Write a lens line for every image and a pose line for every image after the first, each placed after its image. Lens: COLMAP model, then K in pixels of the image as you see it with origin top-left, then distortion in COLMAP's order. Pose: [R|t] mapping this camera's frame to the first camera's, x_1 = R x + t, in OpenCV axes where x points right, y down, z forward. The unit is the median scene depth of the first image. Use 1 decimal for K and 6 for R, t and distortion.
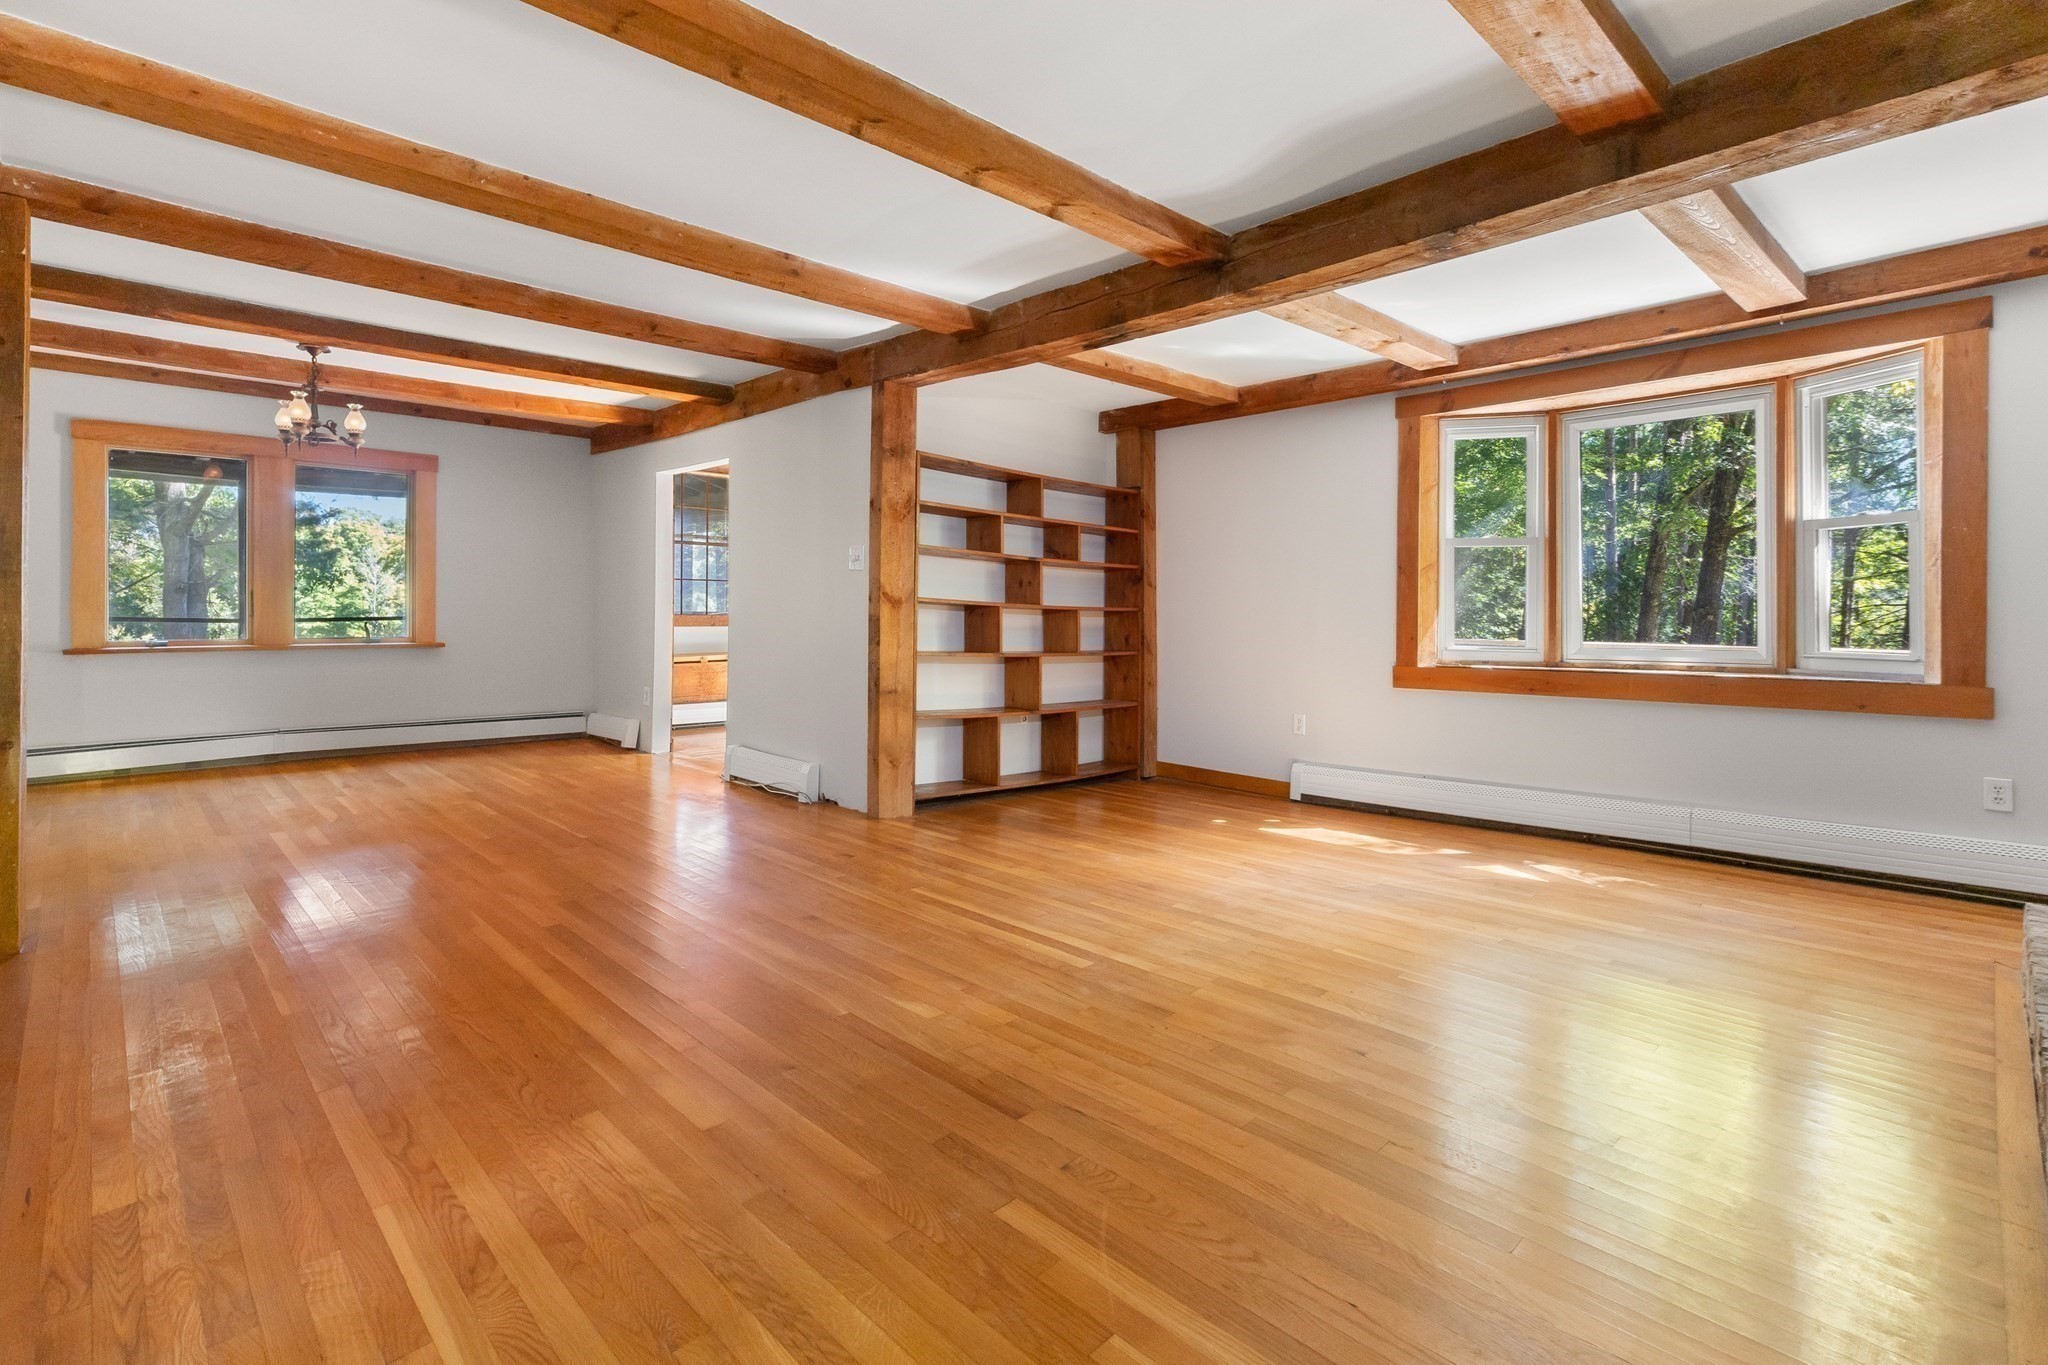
lens RADIAL K [[959.4, 0, 1014.1], [0, 959.4, 614.7], [0, 0, 1]] dist [0.006061, -0.000108]
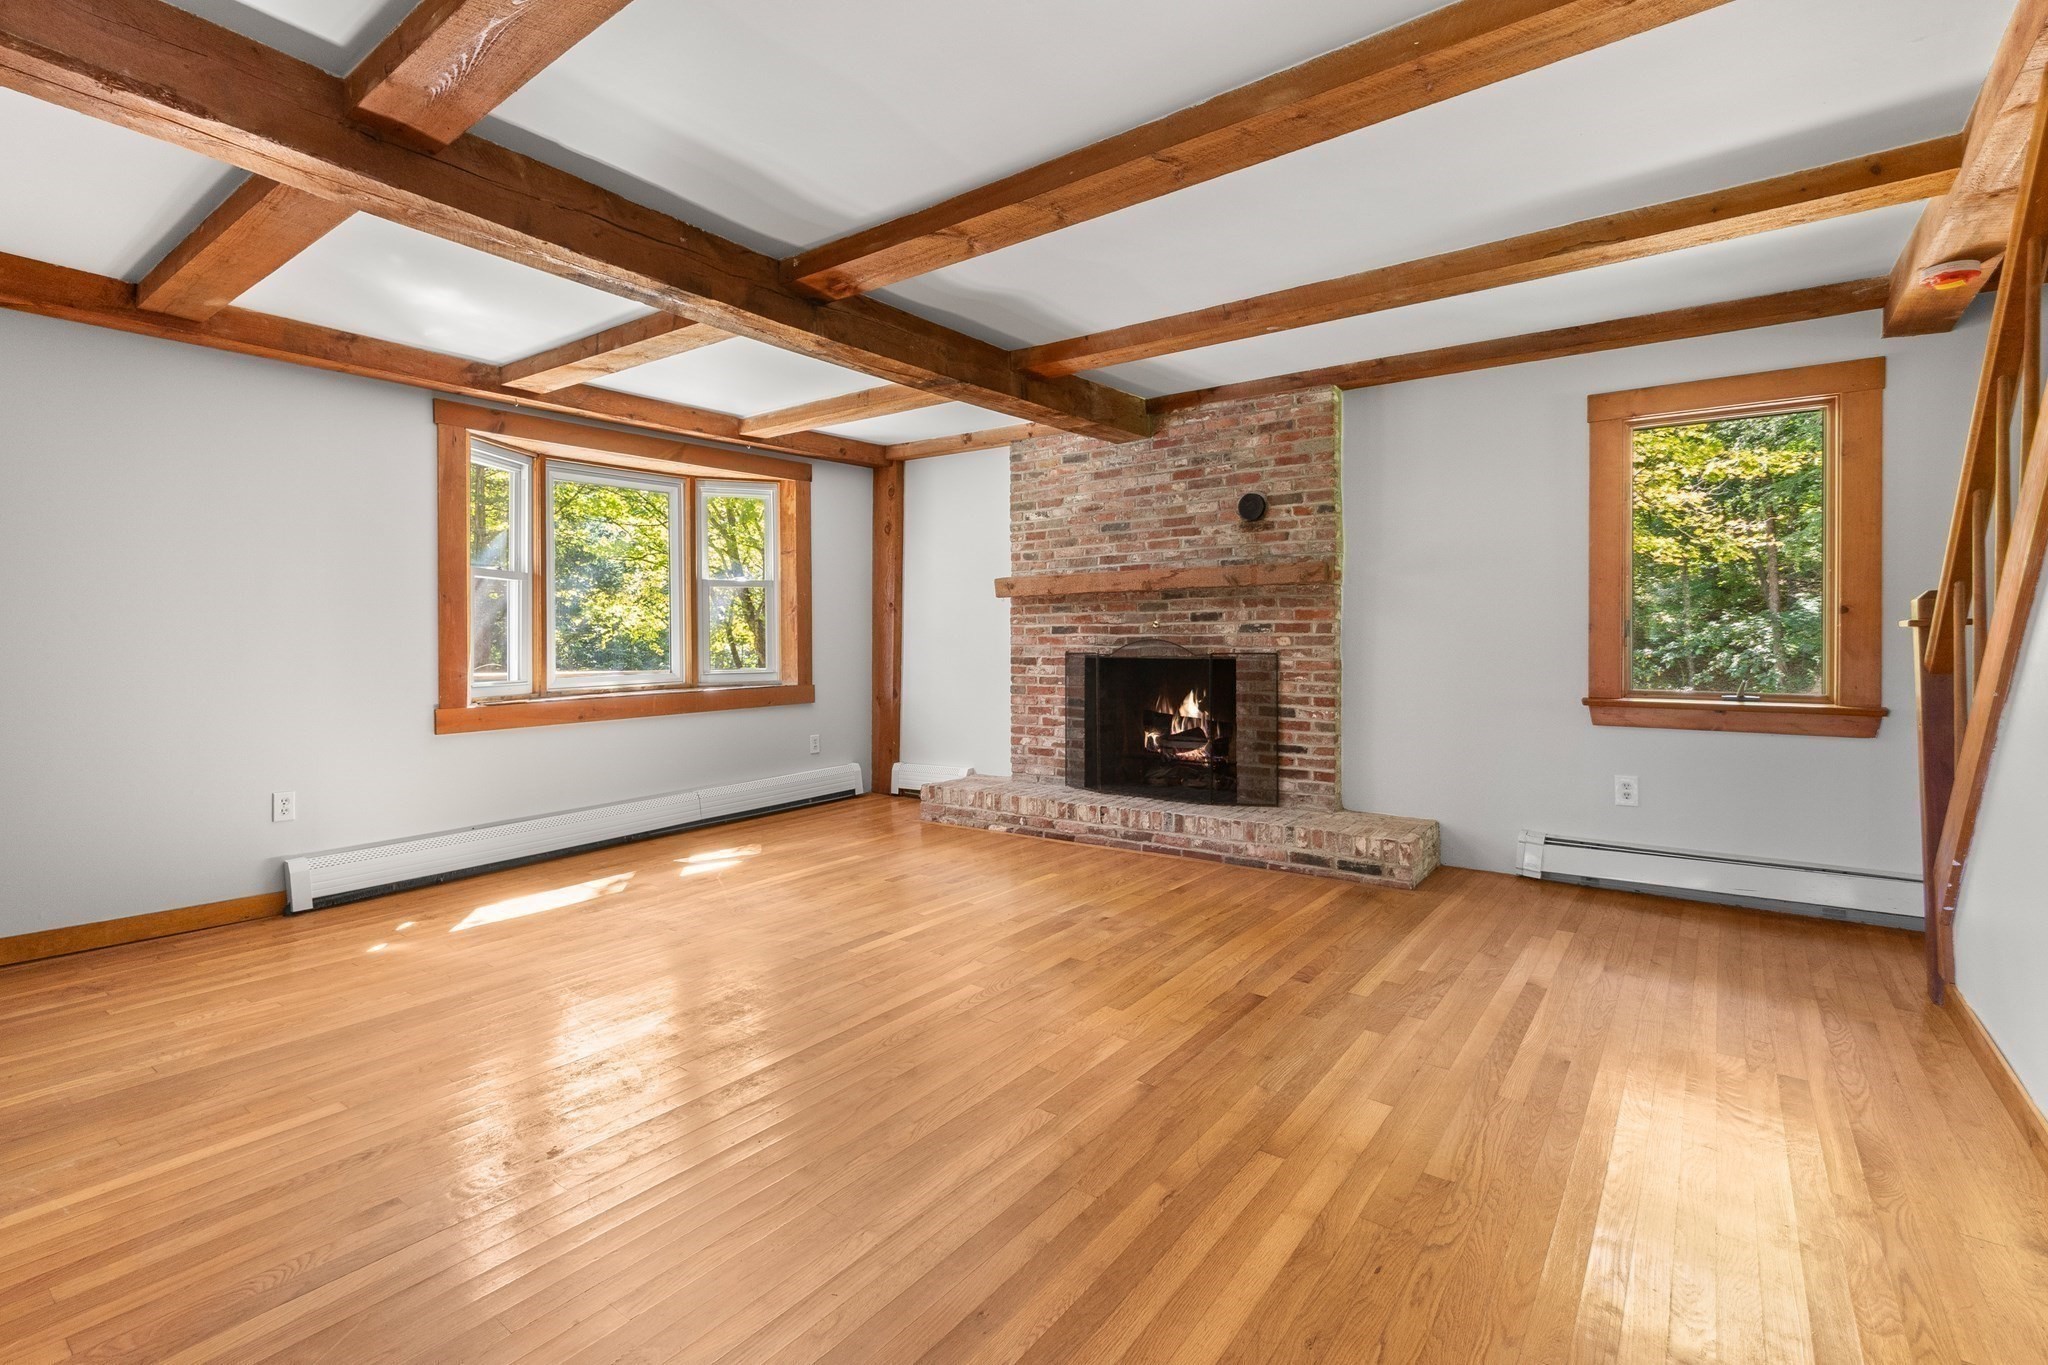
lens RADIAL K [[939.4, 0, 1021.2], [0, 939.4, 631.4], [0, 0, 1]] dist [0.003468, 0.000139]
pose [[-0.166641, 0.006557, 0.985996, -0.617411], [0.008768, 0.999948, -0.005168, -0.008441], [-0.985979, 0.007784, -0.166690, 0.740432]]
